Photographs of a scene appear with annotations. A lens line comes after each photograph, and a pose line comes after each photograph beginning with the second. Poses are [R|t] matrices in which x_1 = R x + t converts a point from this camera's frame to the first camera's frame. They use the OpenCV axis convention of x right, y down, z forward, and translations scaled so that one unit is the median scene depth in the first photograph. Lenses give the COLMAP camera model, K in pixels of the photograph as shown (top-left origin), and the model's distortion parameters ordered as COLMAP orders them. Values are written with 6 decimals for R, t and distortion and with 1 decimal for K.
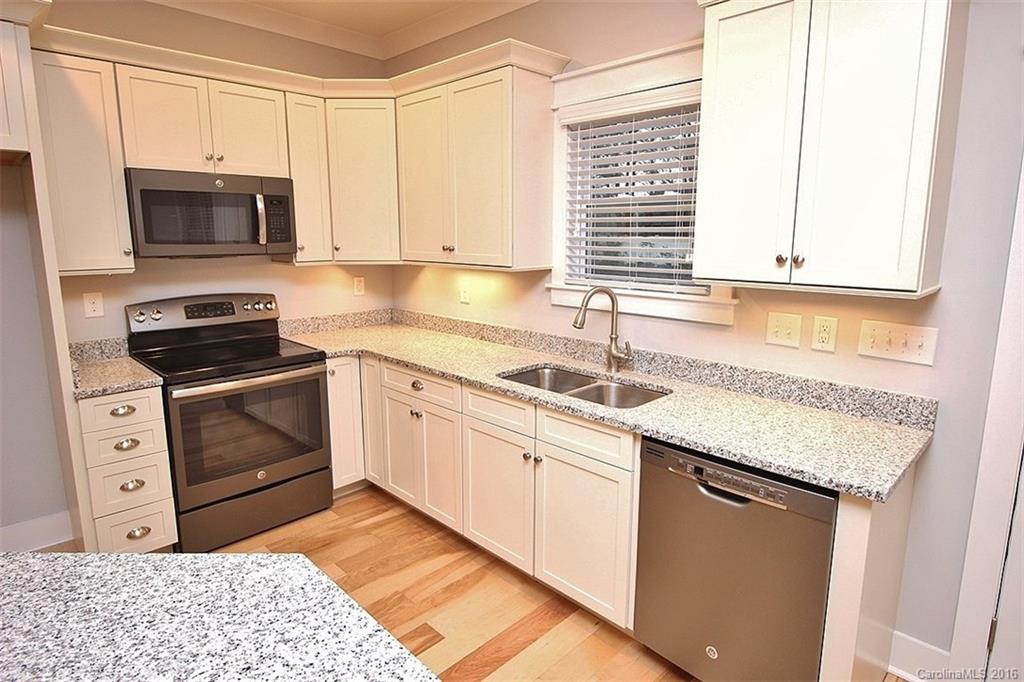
lens RADIAL K [[565.2, 0, 515.8], [0, 565.2, 326.3], [0, 0, 1]] dist [0.006323, -0.011453]
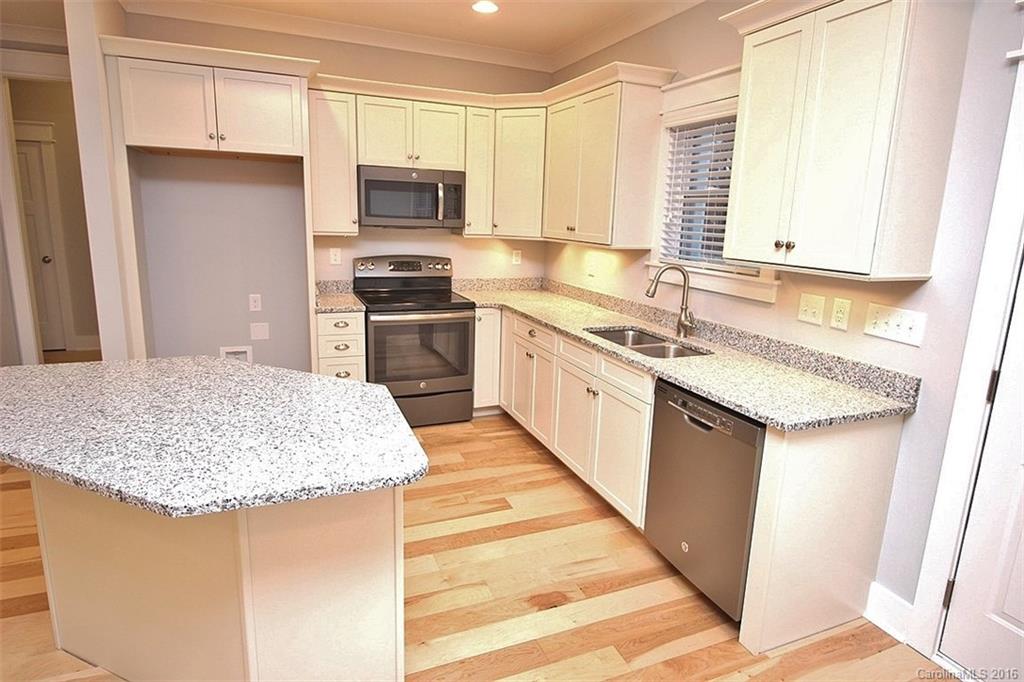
lens RADIAL K [[565.2, 0, 515.8], [0, 565.2, 326.3], [0, 0, 1]] dist [0.006323, -0.011453]
pose [[0.923833, 0.103922, -0.368419, 0.287716], [-0.095098, 0.994578, 0.042084, 0.041122], [0.370795, -0.003843, 0.928707, -0.233839]]
